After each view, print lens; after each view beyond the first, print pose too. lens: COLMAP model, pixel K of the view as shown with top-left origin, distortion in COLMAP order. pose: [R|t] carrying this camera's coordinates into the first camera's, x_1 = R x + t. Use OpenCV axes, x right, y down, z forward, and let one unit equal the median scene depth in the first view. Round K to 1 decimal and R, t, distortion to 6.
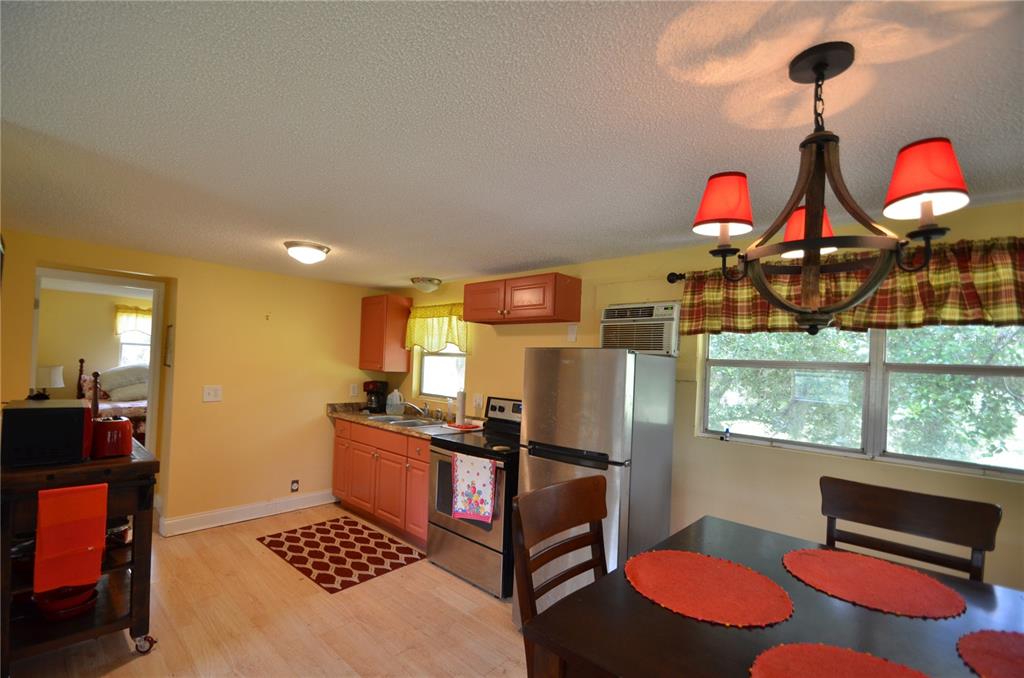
lens RADIAL K [[448.0, 0, 486.7], [0, 448.0, 351.5], [0, 0, 1]] dist [0.010057, -0.012941]
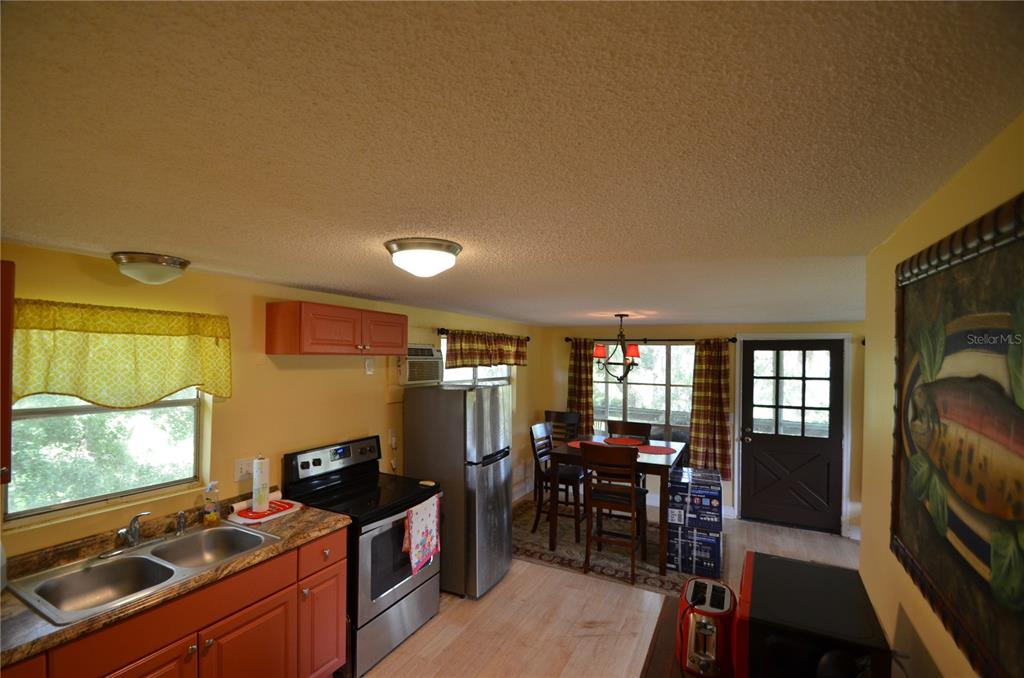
lens RADIAL K [[448.0, 0, 501.2], [0, 448.0, 356.6], [0, 0, 1]] dist [0.010057, -0.012941]
pose [[-0.278788, -0.042044, 0.959432, -0.989107], [-0.043642, 0.998564, 0.031077, -0.120355], [-0.959361, -0.033208, -0.280222, 1.098596]]
